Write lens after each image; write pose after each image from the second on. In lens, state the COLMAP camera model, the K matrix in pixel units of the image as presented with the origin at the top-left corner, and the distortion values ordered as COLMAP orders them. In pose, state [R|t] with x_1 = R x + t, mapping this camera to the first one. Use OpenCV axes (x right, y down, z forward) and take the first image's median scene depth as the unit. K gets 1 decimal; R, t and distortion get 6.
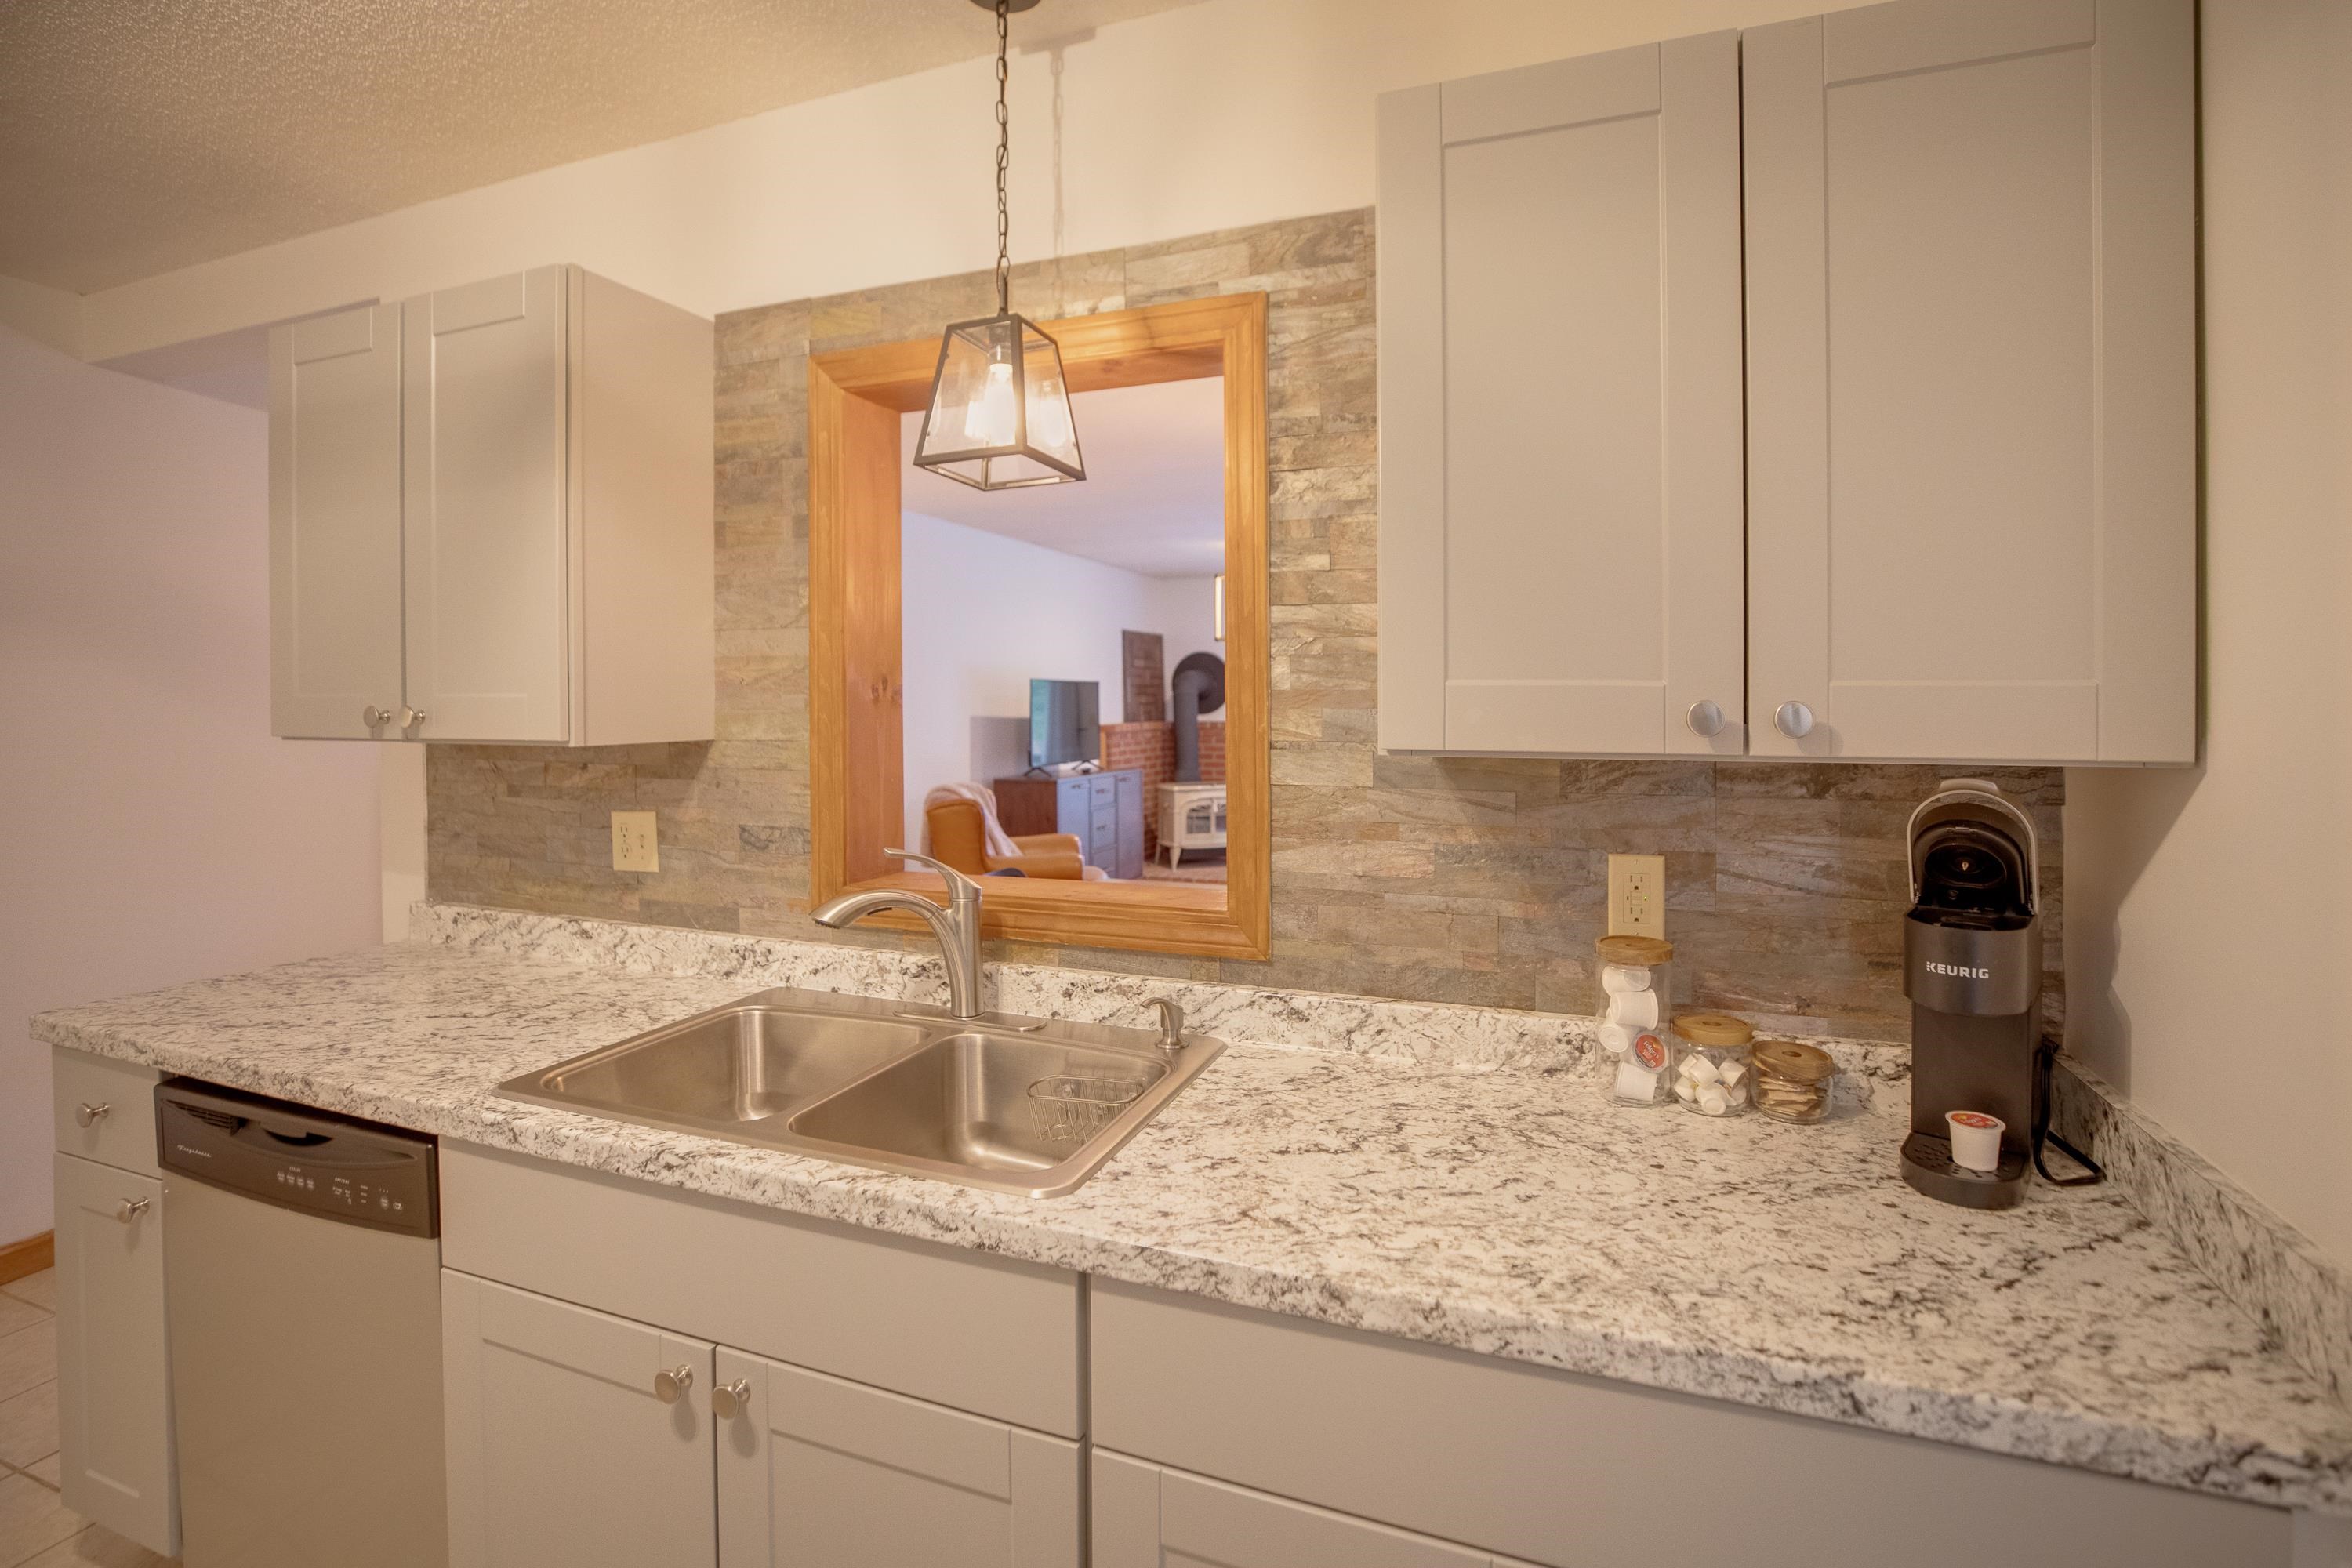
lens RADIAL K [[1076.8, 0, 1185.4], [0, 1076.8, 725.1], [0, 0, 1]] dist [-0.039010, 0.000436]
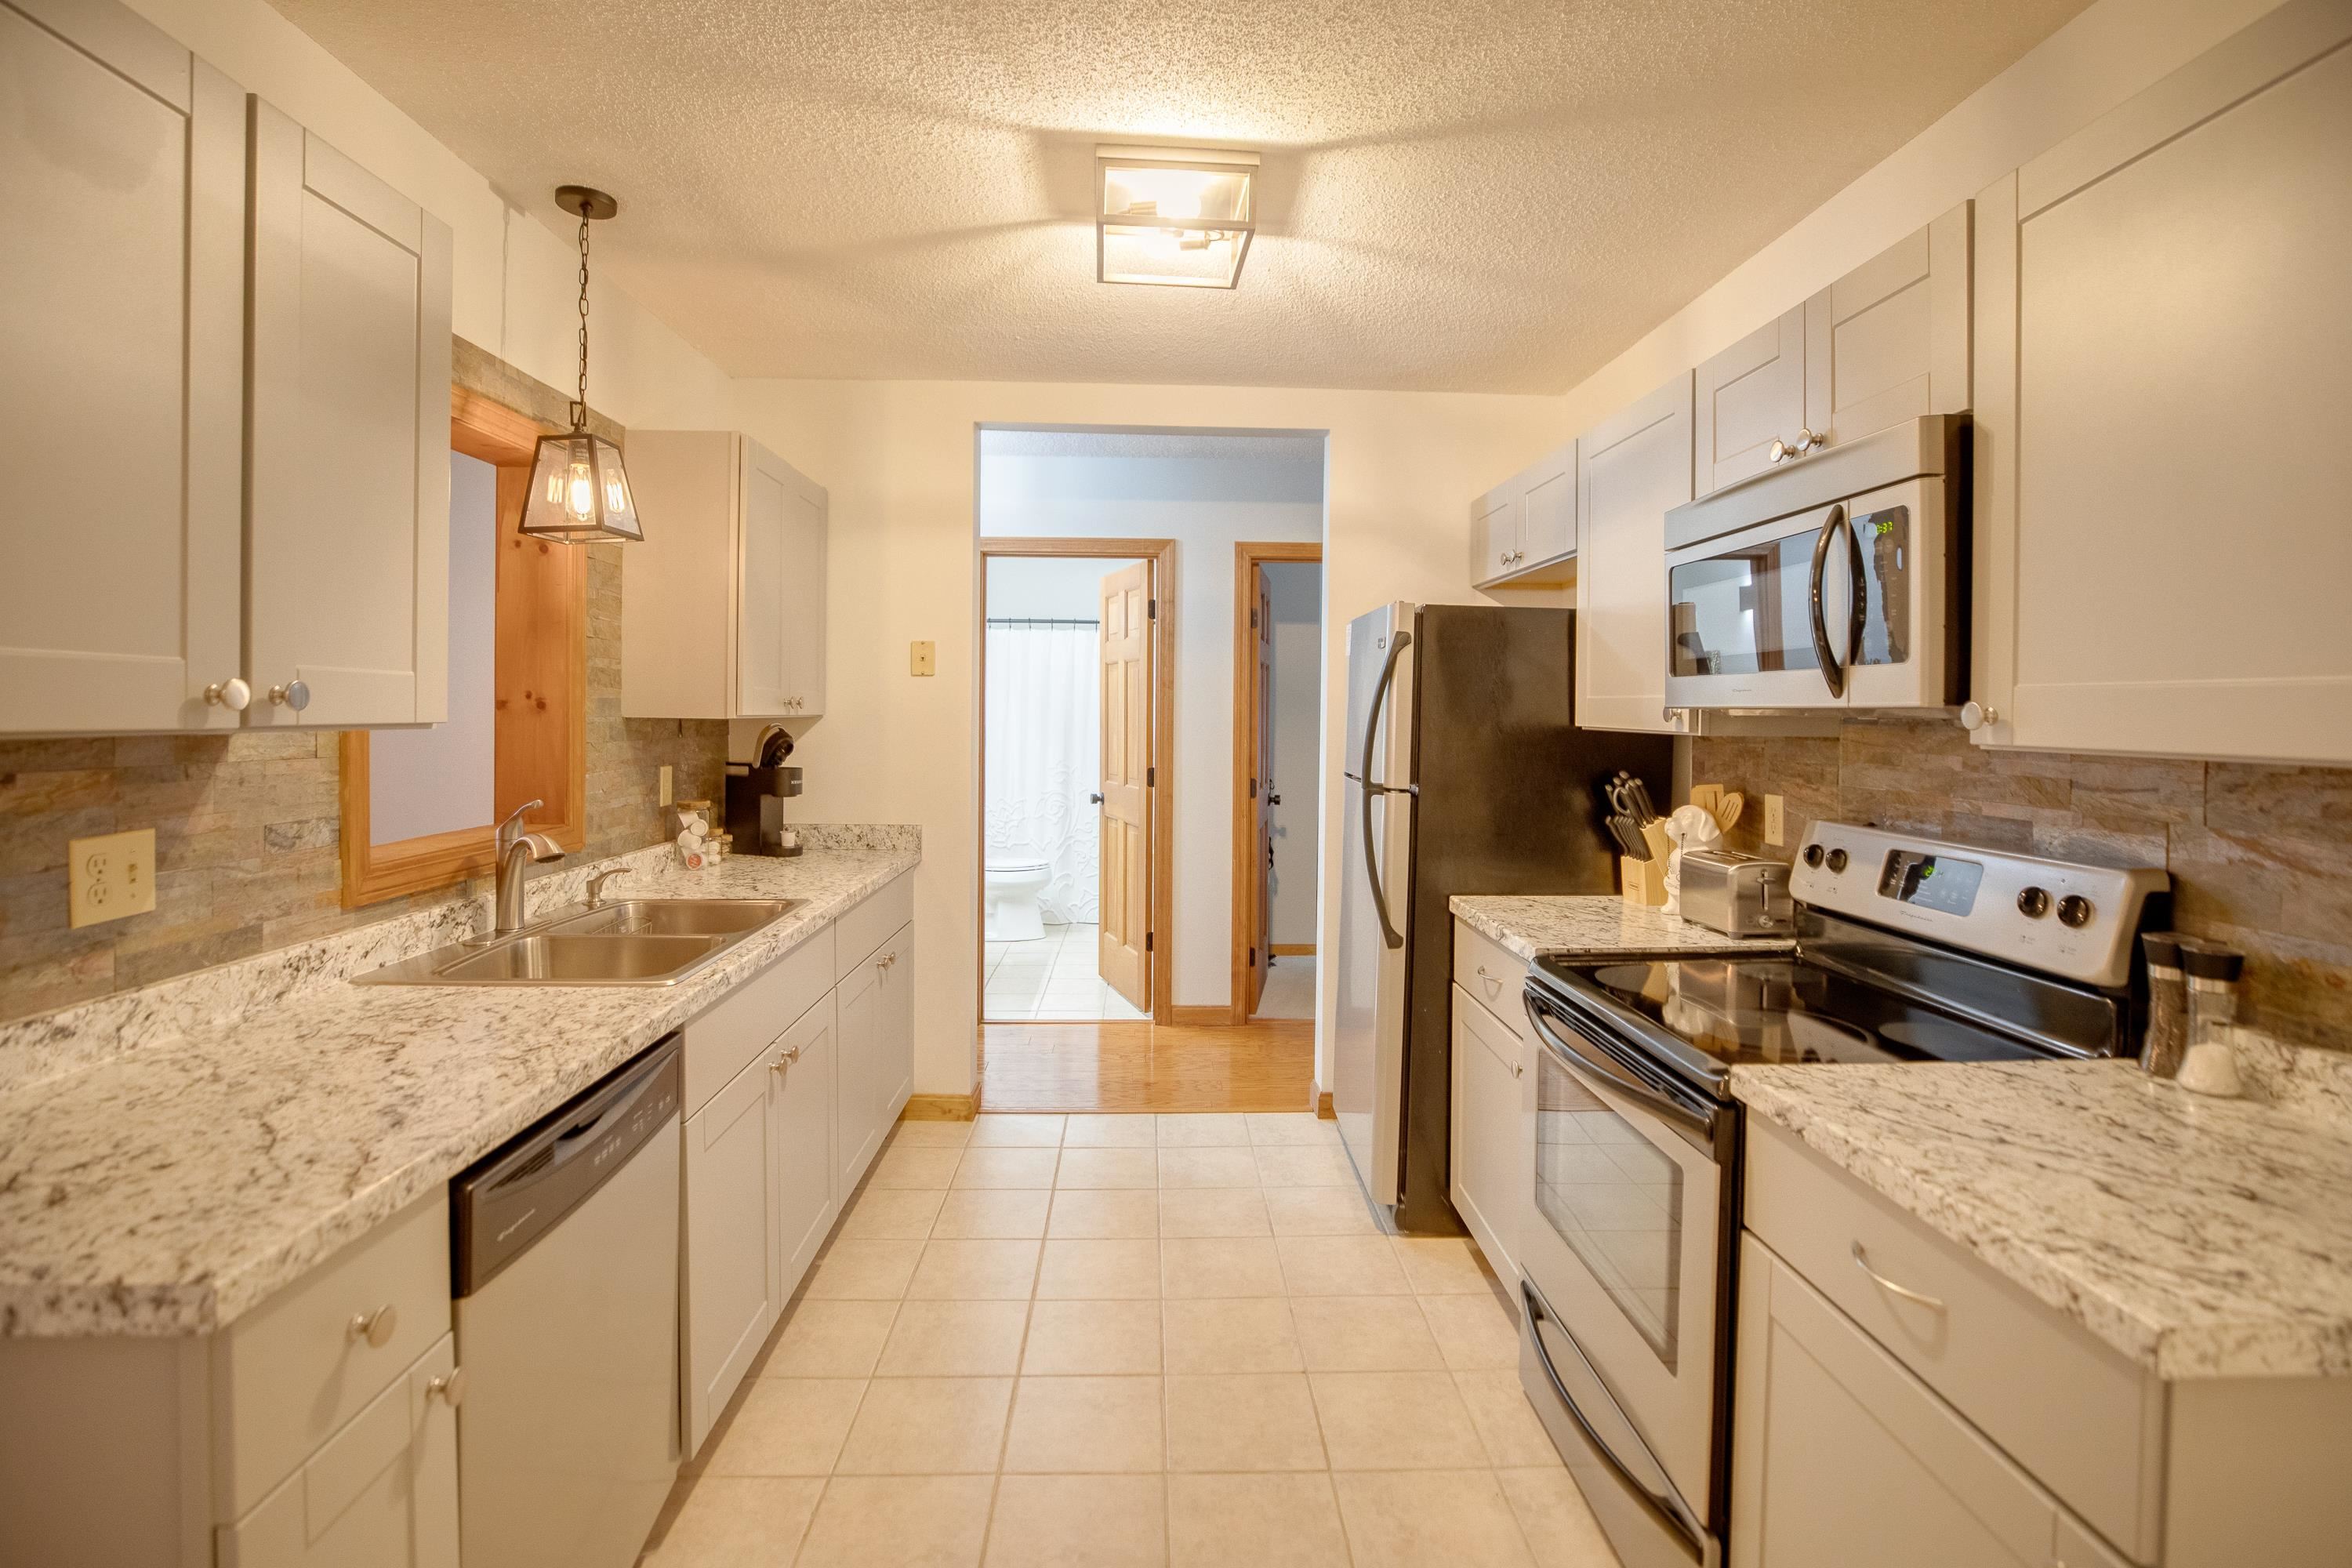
lens RADIAL K [[1076.8, 0, 1185.4], [0, 1076.8, 725.1], [0, 0, 1]] dist [-0.039010, 0.000436]
pose [[-0.376561, -0.016308, 0.926248, -1.462406], [0.010870, 0.999698, 0.022021, 0.001688], [-0.926328, 0.018361, -0.376270, 0.618347]]
